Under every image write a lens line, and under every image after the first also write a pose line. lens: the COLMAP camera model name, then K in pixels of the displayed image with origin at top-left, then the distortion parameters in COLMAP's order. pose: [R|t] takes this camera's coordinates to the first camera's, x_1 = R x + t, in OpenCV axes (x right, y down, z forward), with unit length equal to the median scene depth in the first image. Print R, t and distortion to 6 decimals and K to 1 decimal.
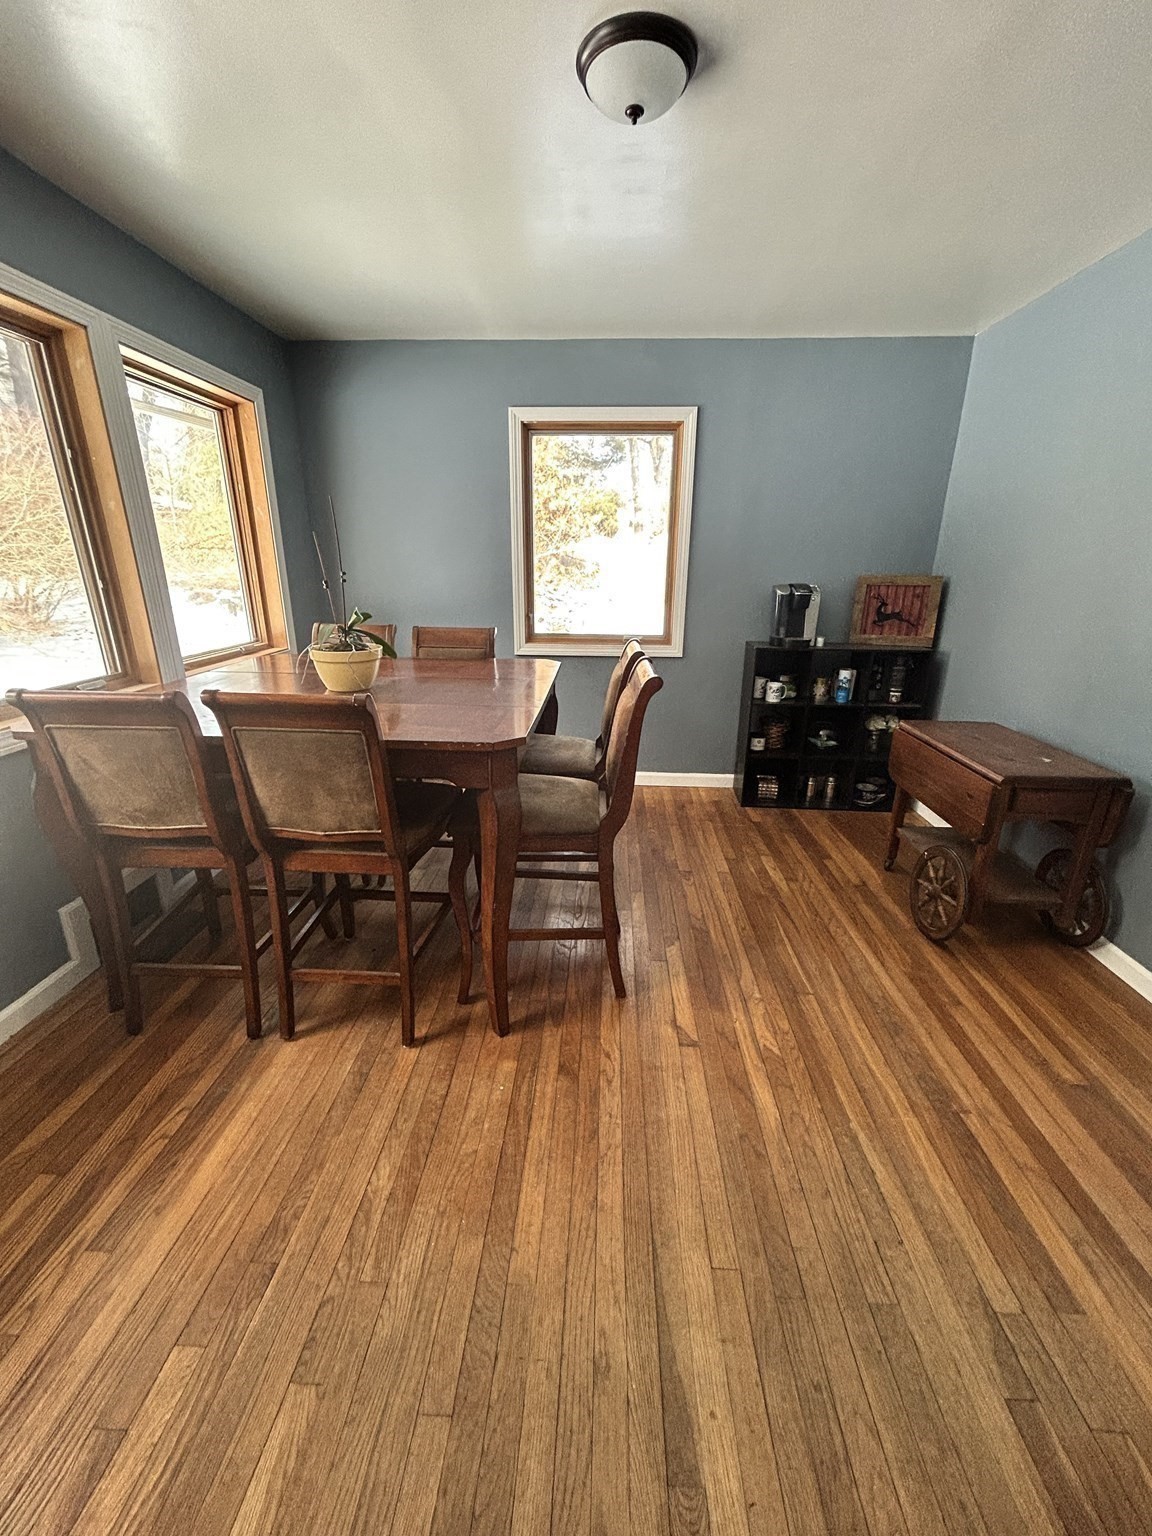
lens RADIAL K [[619.1, 0, 576.4], [0, 619.1, 769.9], [0, 0, 1]] dist [-0.002202, 0.000991]
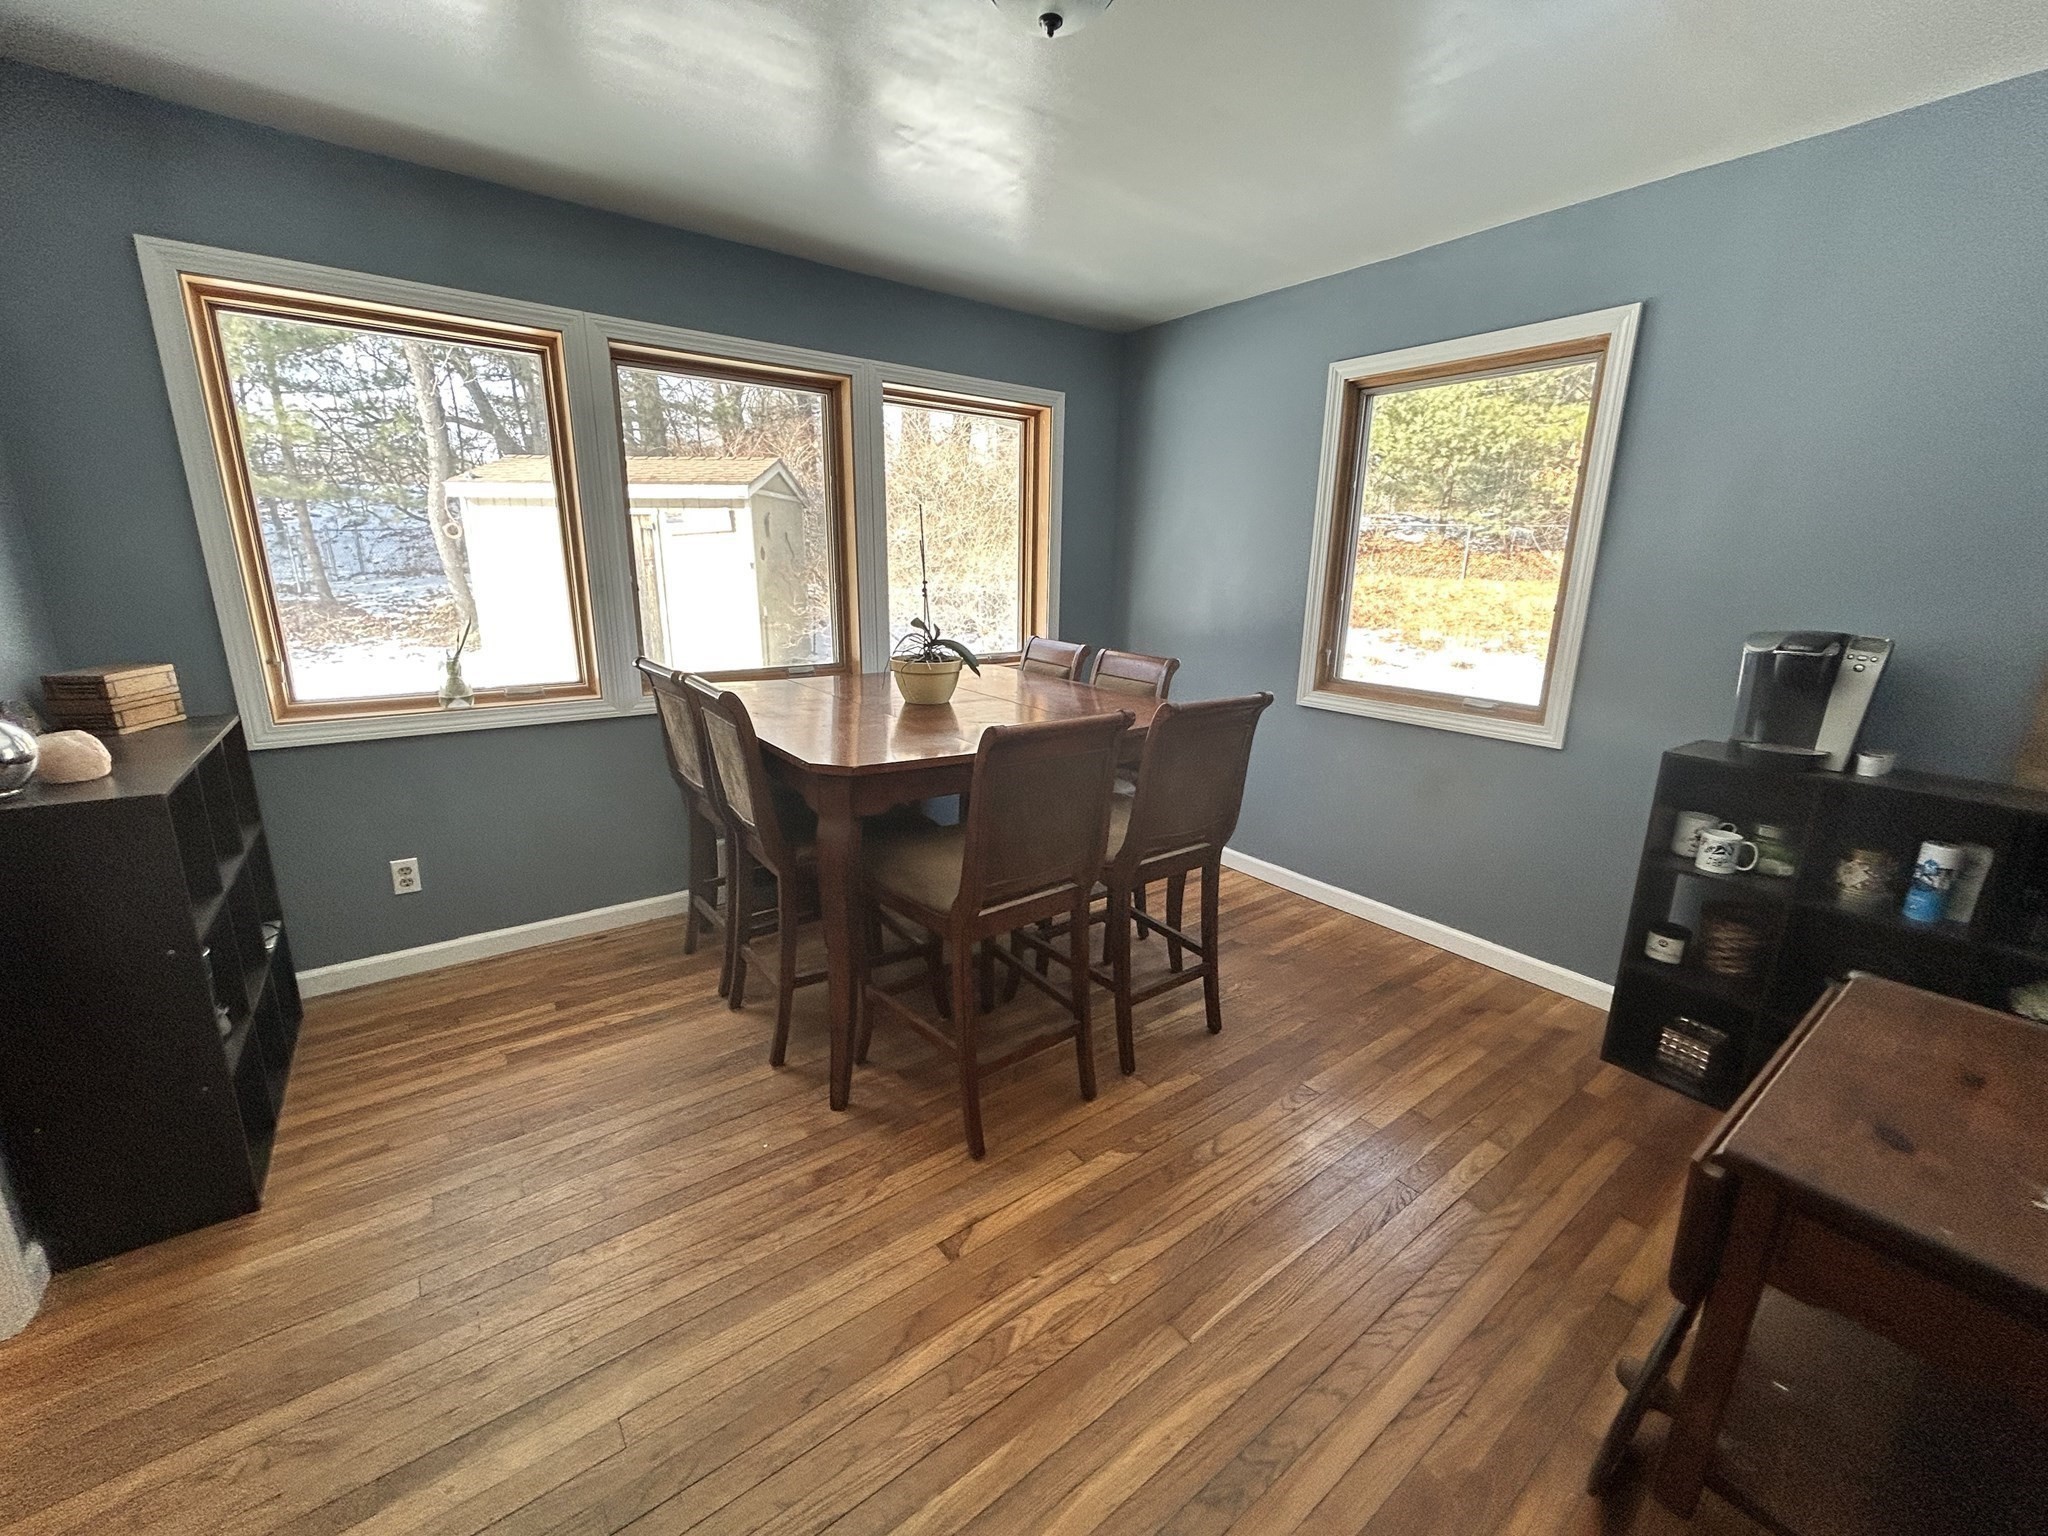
lens RADIAL K [[825.5, 0, 1028.8], [0, 825.5, 769.3], [0, 0, 1]] dist [-0.002202, 0.000991]
pose [[0.641059, 0.191590, -0.743194, 0.455459], [-0.259568, 0.965402, 0.024977, -0.068458], [0.722266, 0.176897, 0.668610, 0.195355]]
